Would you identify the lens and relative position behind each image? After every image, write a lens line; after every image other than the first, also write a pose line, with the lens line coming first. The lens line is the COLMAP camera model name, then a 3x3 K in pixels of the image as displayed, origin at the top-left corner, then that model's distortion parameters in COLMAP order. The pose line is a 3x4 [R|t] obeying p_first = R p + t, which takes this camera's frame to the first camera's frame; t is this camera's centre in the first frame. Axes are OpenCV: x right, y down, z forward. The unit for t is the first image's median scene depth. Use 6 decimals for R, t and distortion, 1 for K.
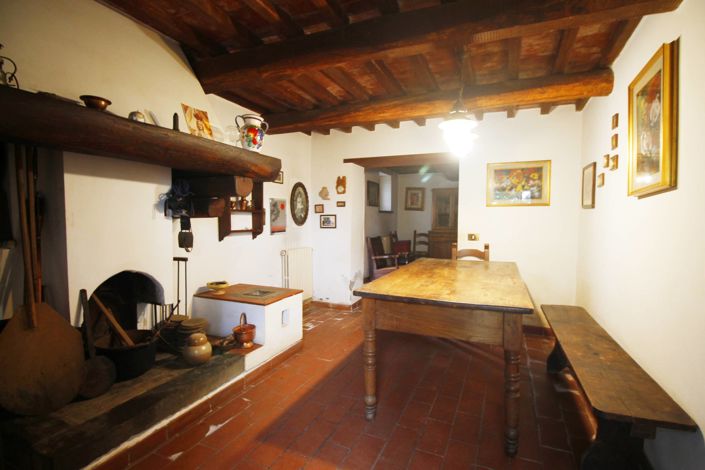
lens RADIAL K [[335.4, 0, 352.5], [0, 335.4, 235.0], [0, 0, 1]] dist [0.002314, 0.000034]
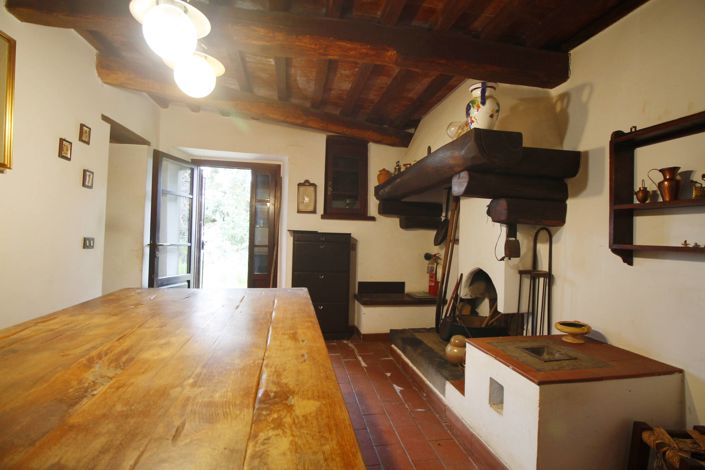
lens RADIAL K [[335.4, 0, 352.5], [0, 335.4, 235.0], [0, 0, 1]] dist [0.002314, 0.000034]
pose [[-0.822397, -0.016139, -0.568685, 0.180172], [-0.049255, 0.997864, 0.042911, -0.020221], [0.566778, 0.063300, -0.821435, 0.741833]]
